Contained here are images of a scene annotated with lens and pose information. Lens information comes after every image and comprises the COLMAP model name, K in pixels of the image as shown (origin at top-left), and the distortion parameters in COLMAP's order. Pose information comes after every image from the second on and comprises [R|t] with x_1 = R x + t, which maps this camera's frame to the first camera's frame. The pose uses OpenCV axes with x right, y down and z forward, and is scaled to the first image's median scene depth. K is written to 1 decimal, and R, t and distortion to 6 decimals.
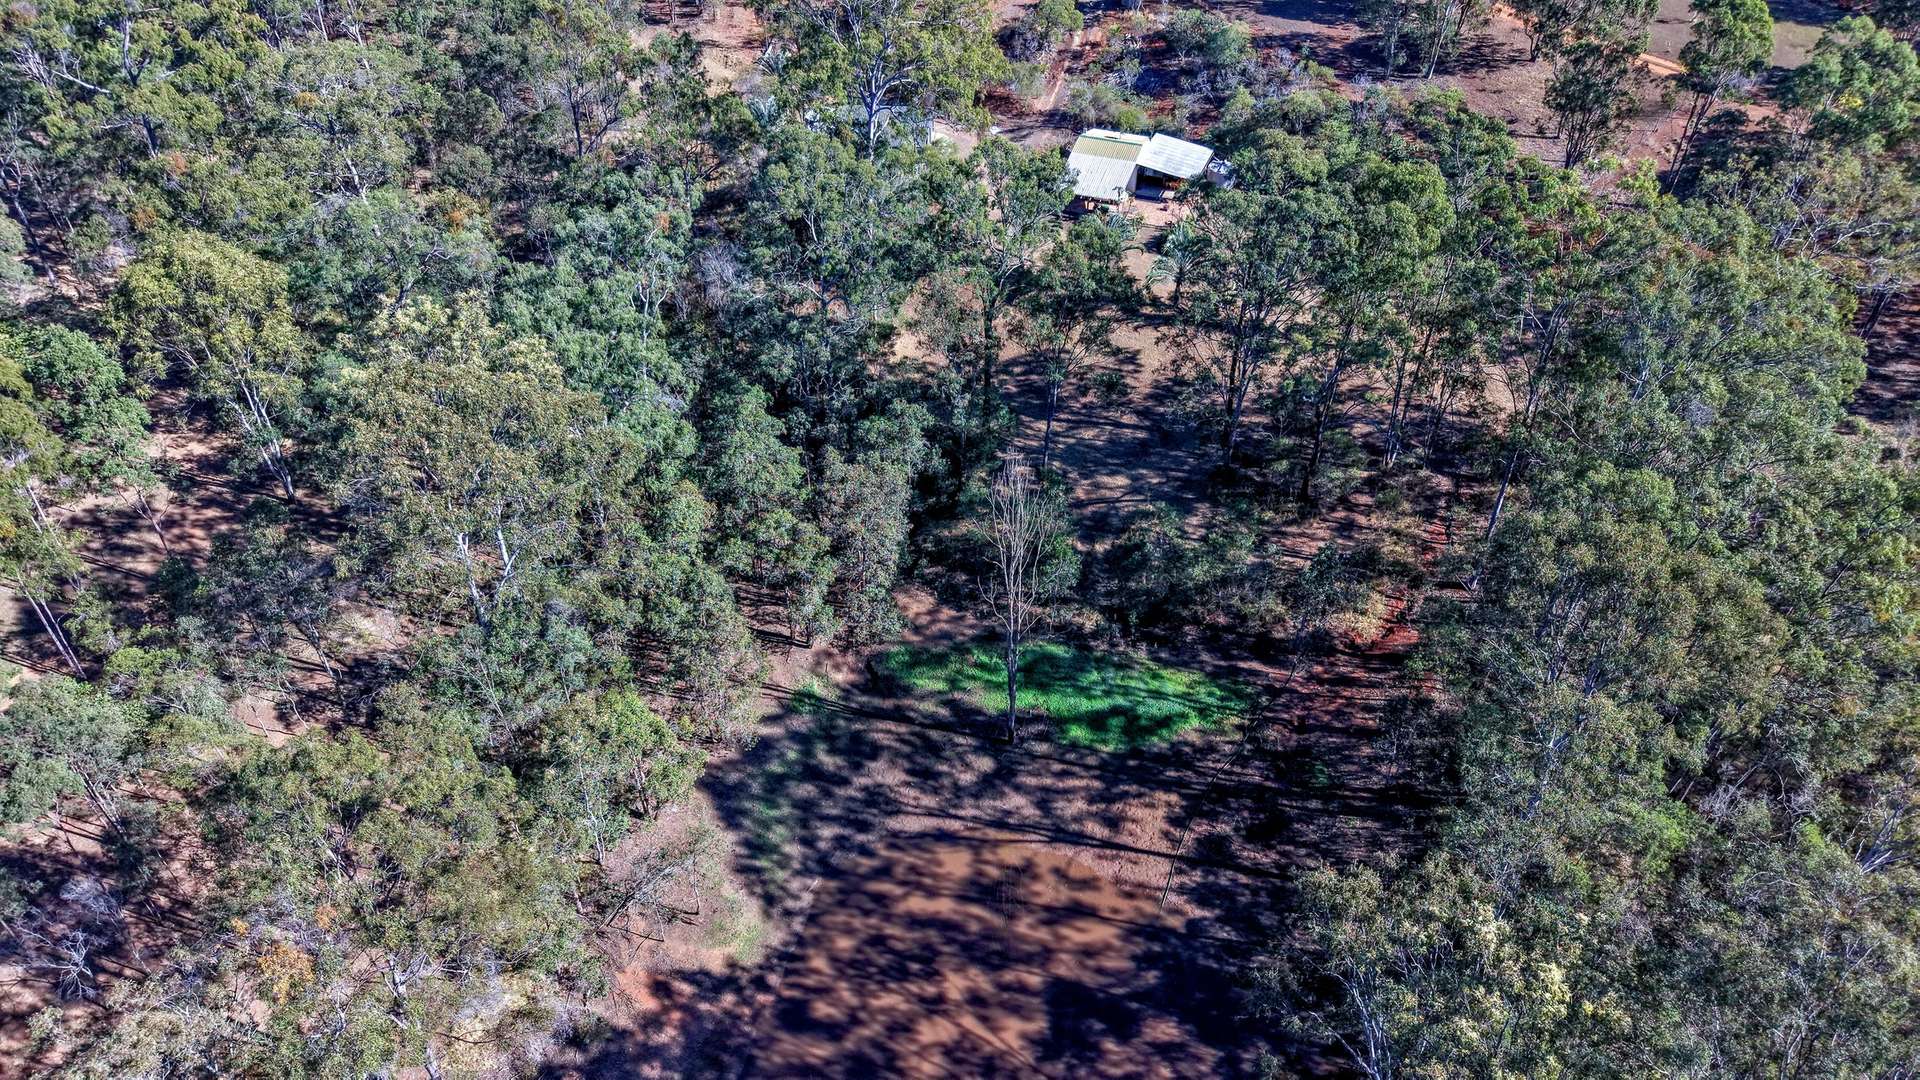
lens RADIAL K [[1311.2, 0, 960.9], [0, 1311.2, 574.3], [0, 0, 1]] dist [0.056970, -0.066676]
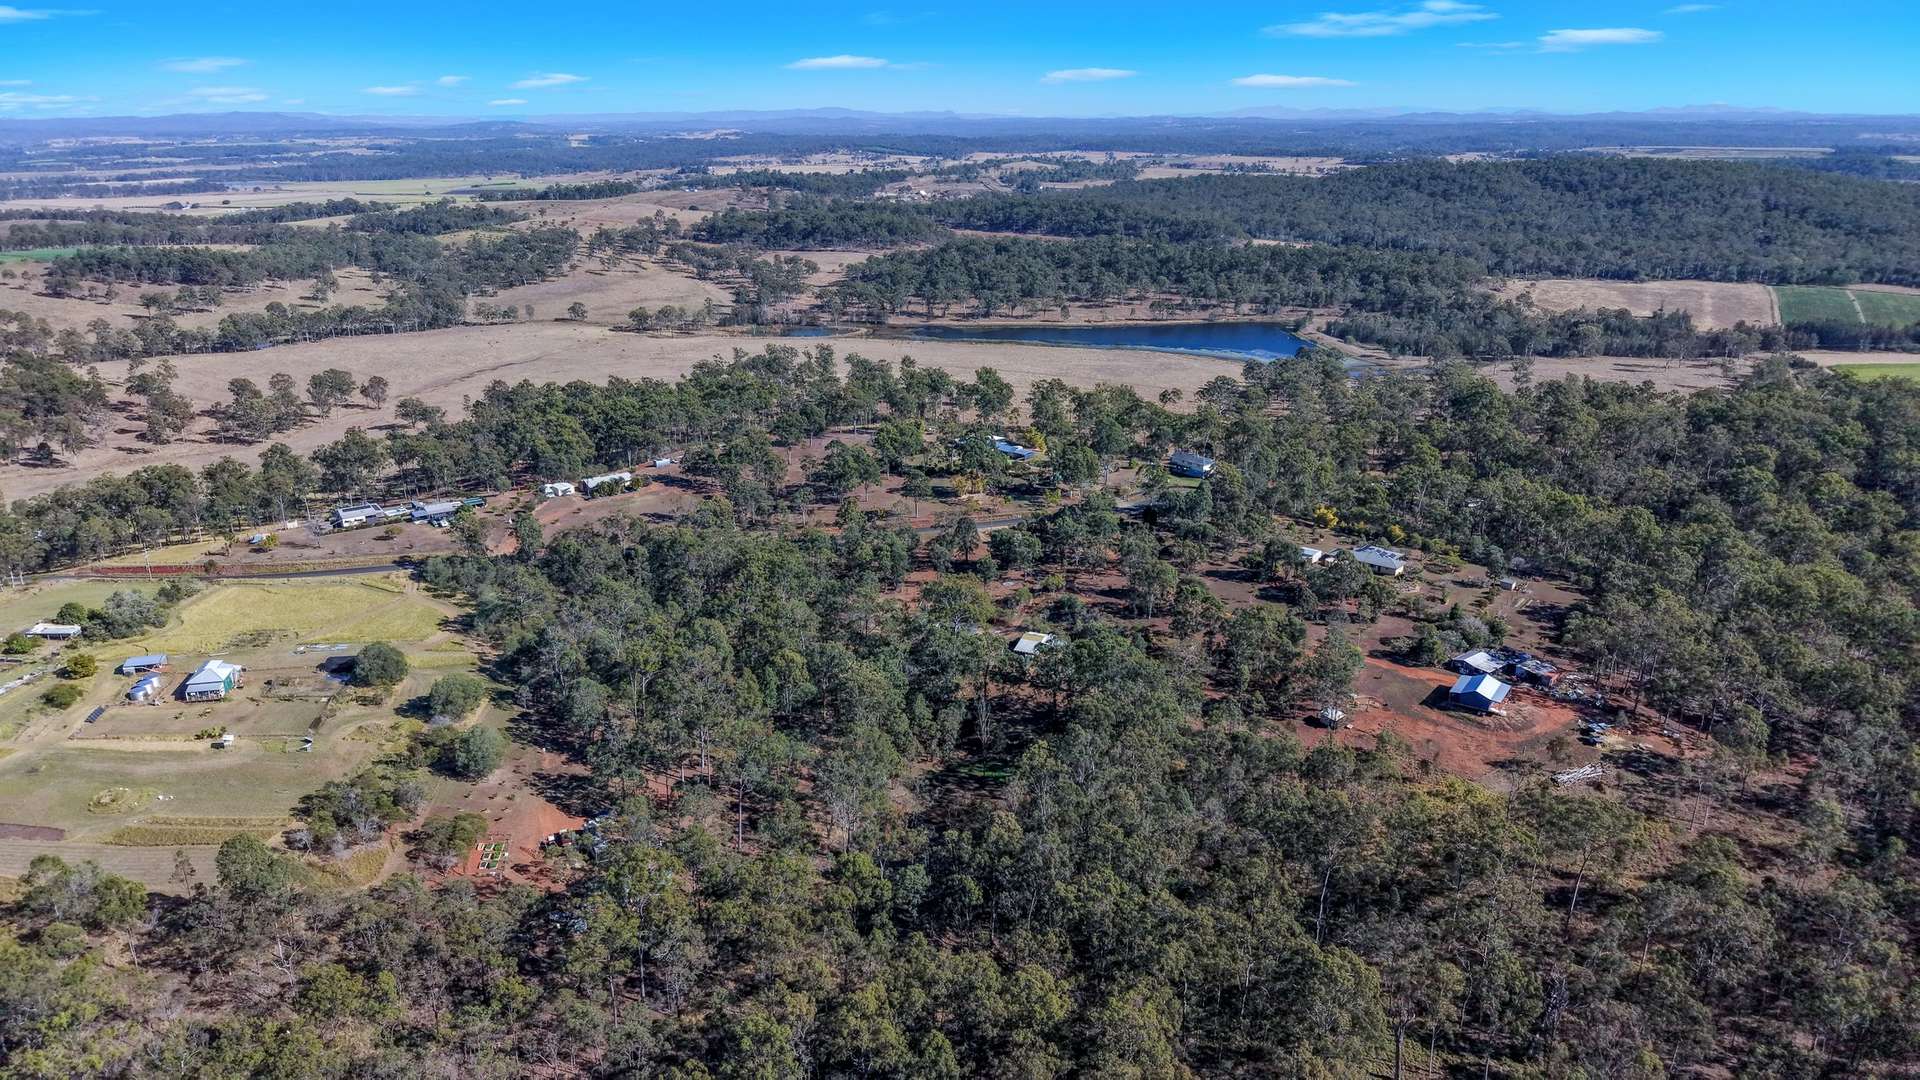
lens RADIAL K [[1353.7, 0, 950.2], [0, 1353.7, 457.5], [0, 0, 1]] dist [0.032427, -0.049677]
pose [[0.996949, 0.014170, -0.076764, 0.226710], [-0.046872, 0.895034, -0.443527, 1.027990], [0.062421, 0.445772, 0.892967, -2.919708]]
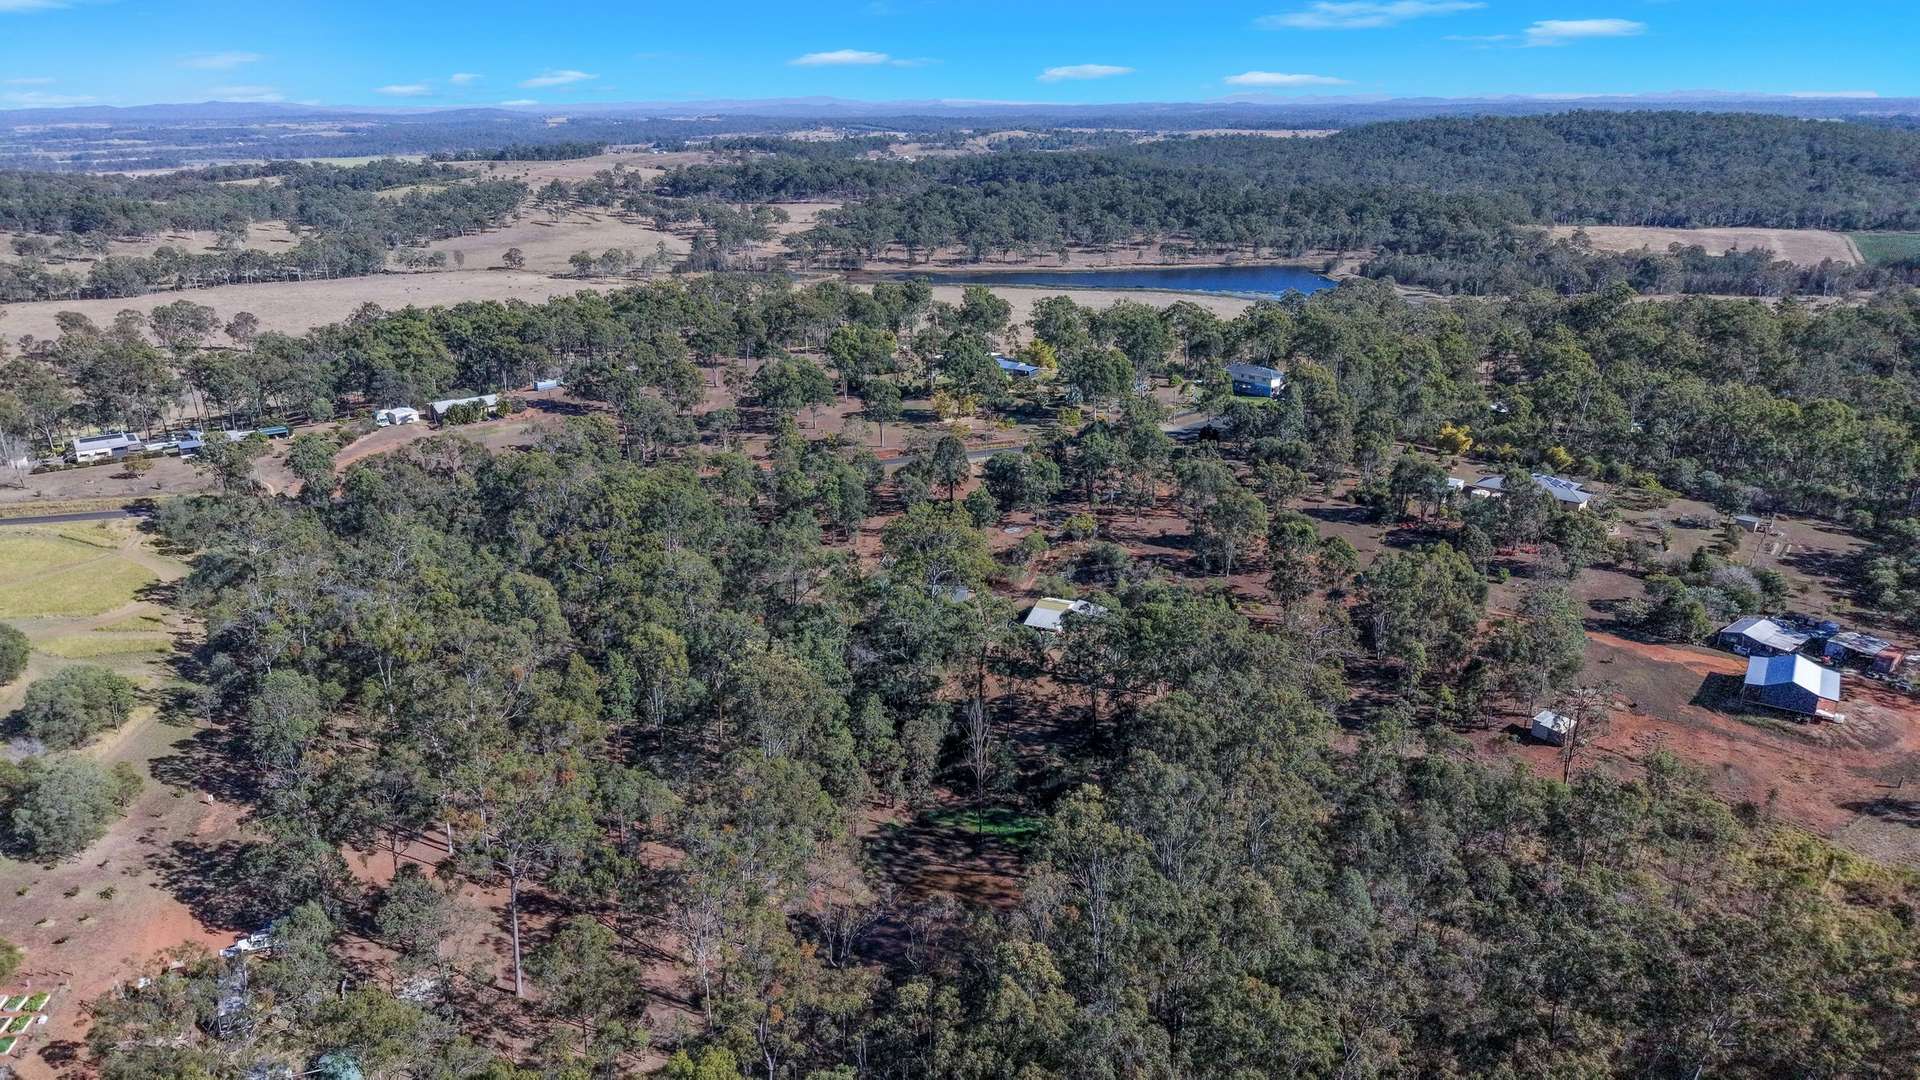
lens RADIAL K [[1328.7, 0, 960.1], [0, 1328.7, 474.9], [0, 0, 1]] dist [-0.000295, 0.003245]
pose [[0.998091, 0.009992, -0.060954, 0.134277], [-0.035259, 0.902417, -0.429418, 0.530977], [0.050715, 0.430747, 0.901046, -1.307422]]
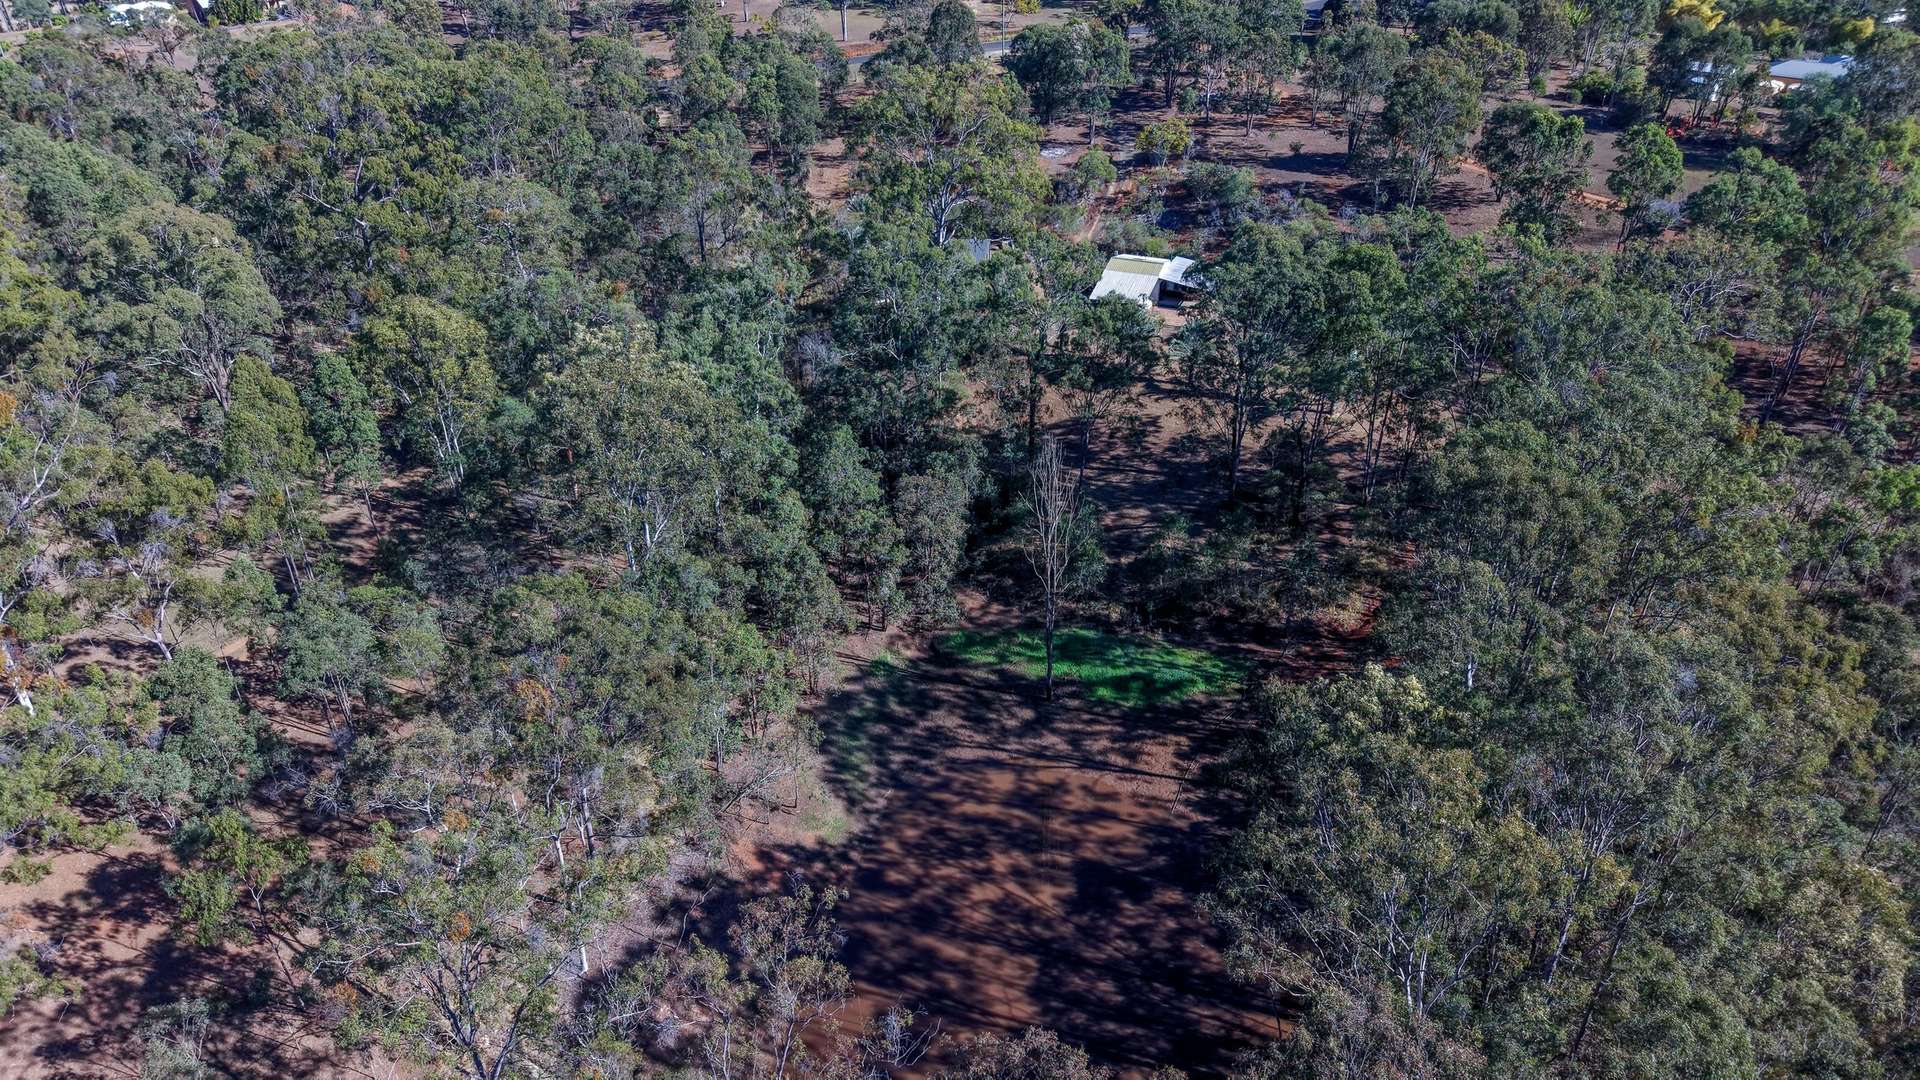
lens RADIAL K [[1308.2, 0, 956.1], [0, 1308.2, 569.8], [0, 0, 1]] dist [0.092817, -0.144049]
pose [[0.999031, 0.008915, -0.043089, 0.003746], [-0.015151, 0.989072, -0.146654, 0.186842], [0.041311, 0.147165, 0.988249, -0.218347]]
